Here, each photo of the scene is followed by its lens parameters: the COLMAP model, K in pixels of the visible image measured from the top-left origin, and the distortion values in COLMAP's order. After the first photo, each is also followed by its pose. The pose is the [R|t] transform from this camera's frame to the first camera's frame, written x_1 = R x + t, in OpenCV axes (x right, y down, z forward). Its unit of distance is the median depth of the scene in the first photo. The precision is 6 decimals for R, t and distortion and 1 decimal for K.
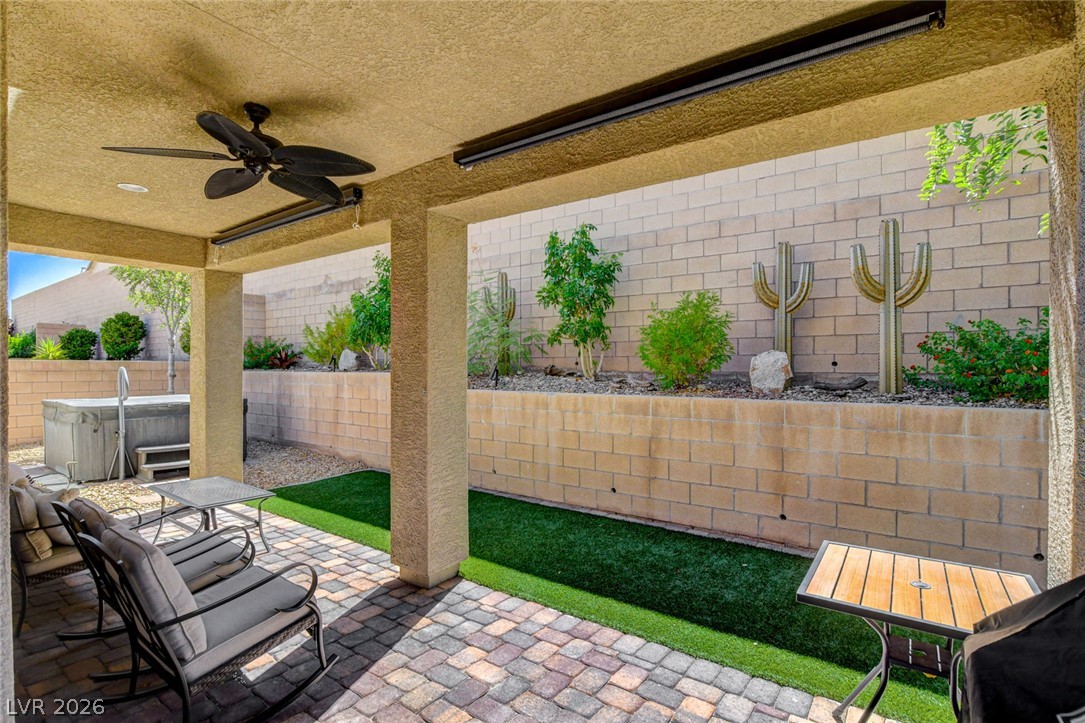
lens RADIAL K [[522.6, 0, 544.5], [0, 522.6, 368.3], [0, 0, 1]] dist [-0.013123, -0.000025]
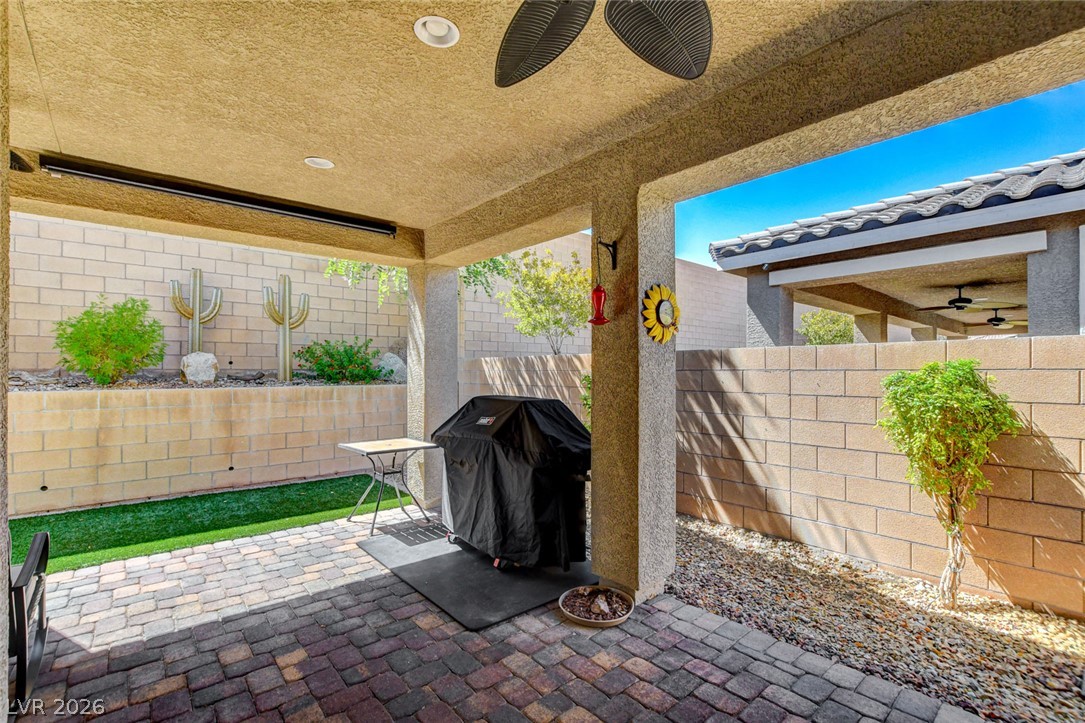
lens RADIAL K [[483.6, 0, 556.0], [0, 483.6, 366.5], [0, 0, 1]] dist [-0.020513, 0.000237]
pose [[0.210215, 0.006481, 0.977634, -0.605244], [0.001037, 0.999976, -0.006852, 0.013097], [-0.977655, 0.002454, 0.210204, -0.145150]]
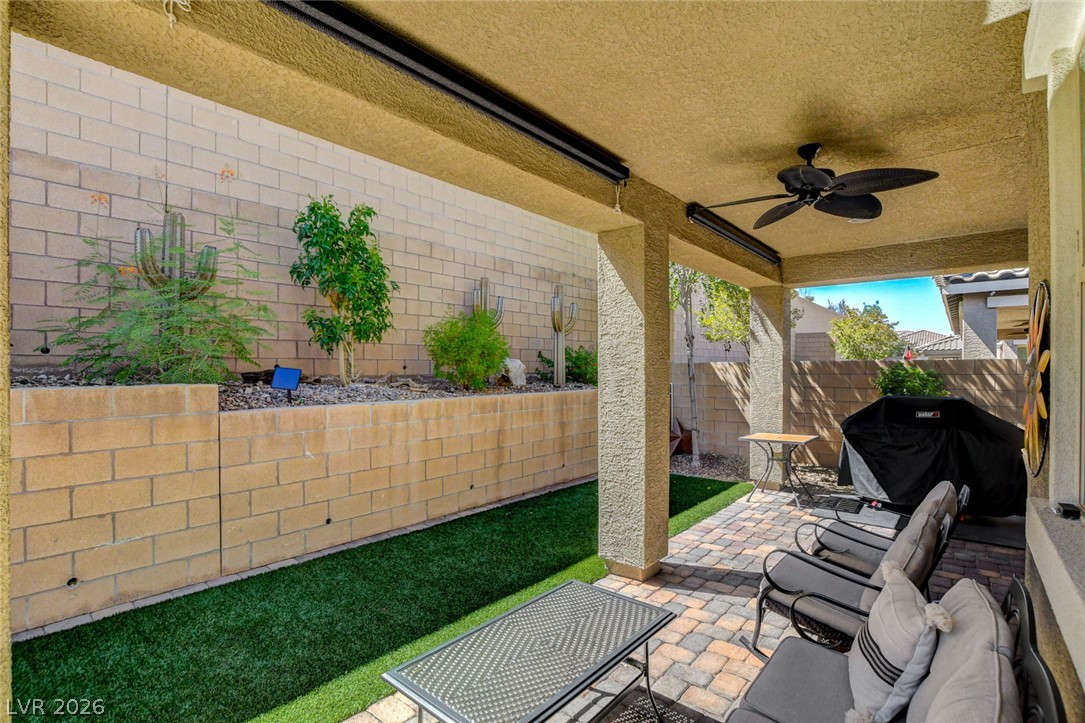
lens RADIAL K [[507.2, 0, 543.6], [0, 507.2, 367.5], [0, 0, 1]] dist [-0.028033, -0.000090]
pose [[0.072399, 0.000325, 0.997376, -0.999735], [0.004117, 0.999991, -0.000624, -0.008784], [-0.997367, 0.004152, 0.072397, 0.884990]]
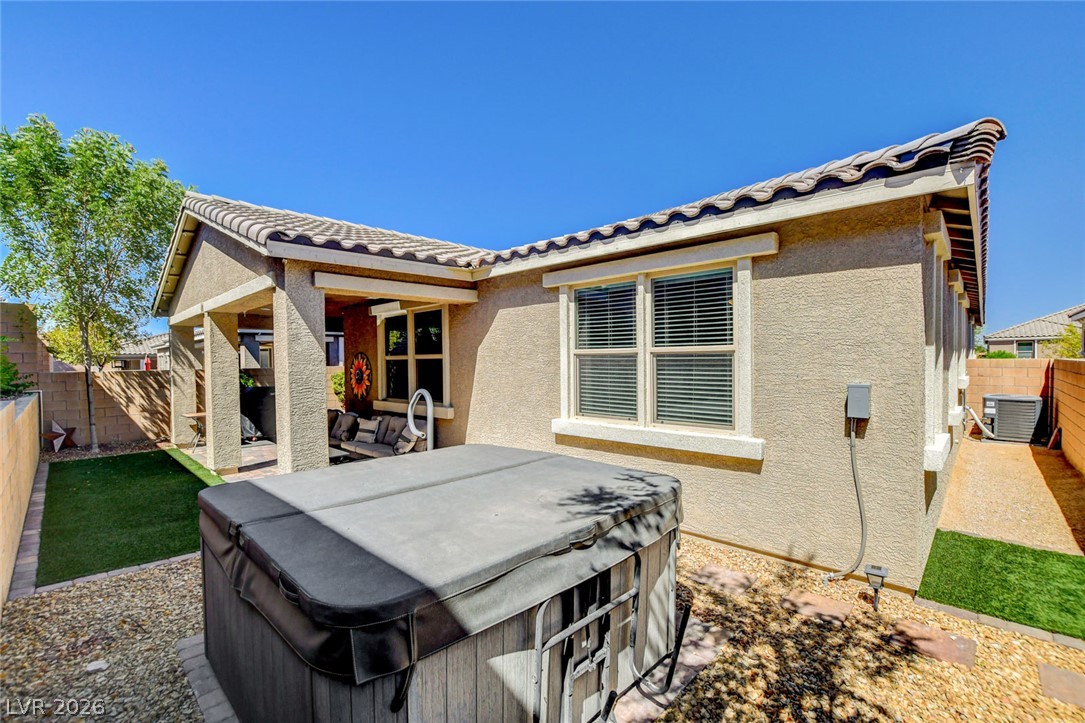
lens RADIAL K [[483.6, 0, 556.0], [0, 483.6, 366.5], [0, 0, 1]] dist [-0.020513, 0.000237]
pose [[-0.991232, 0.011276, 0.131654, -1.515083], [0.013763, 0.999743, 0.017999, -0.058503], [-0.131417, 0.019654, -0.991132, 2.262131]]
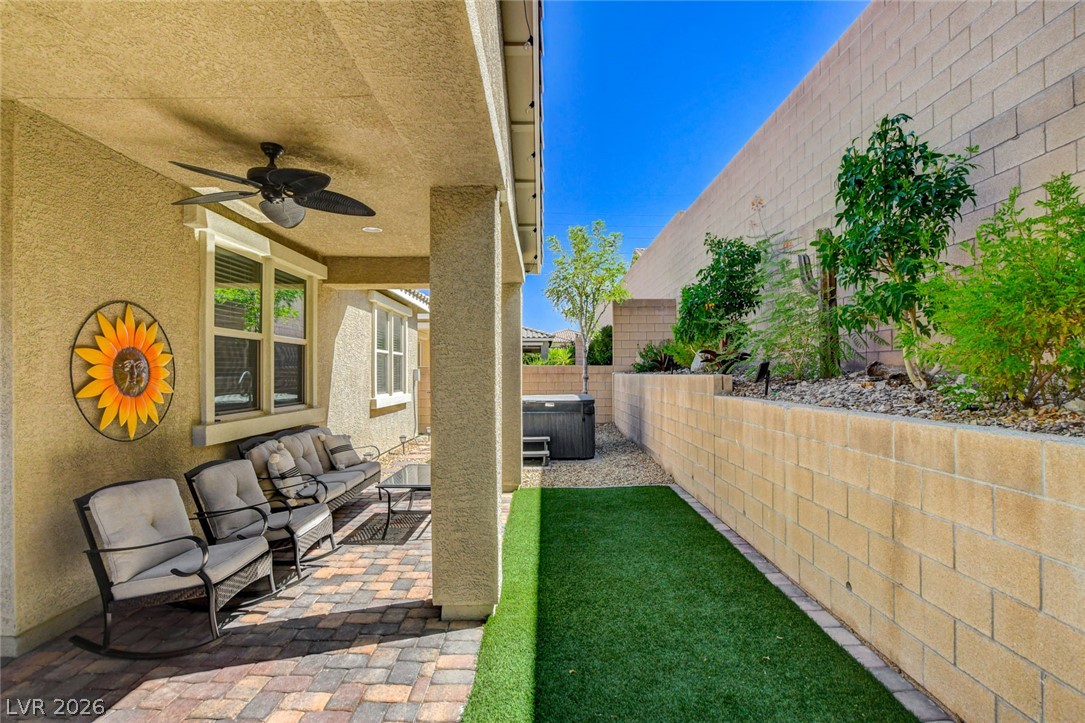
lens RADIAL K [[550.9, 0, 539.2], [0, 550.9, 367.7], [0, 0, 1]] dist [-0.013094, -0.000254]
pose [[0.580845, -0.010880, -0.813941, 0.469561], [0.003113, 0.999933, -0.011145, 0.009612], [0.814008, 0.003939, 0.580840, 0.453653]]
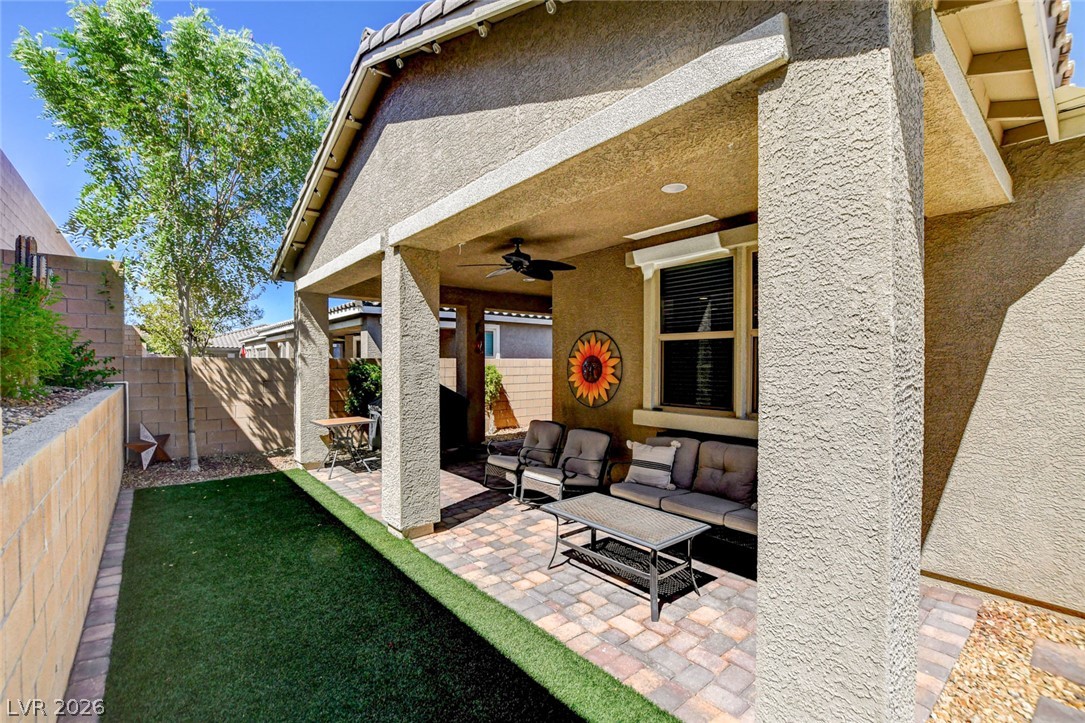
lens RADIAL K [[474.9, 0, 542.7], [0, 474.9, 366.7], [0, 0, 1]] dist [-0.023591, -0.000077]
pose [[-0.969969, -0.004059, 0.243195, -0.647099], [-0.001675, 0.999948, 0.010012, -0.013099], [-0.243223, 0.009304, -0.969926, 1.627174]]
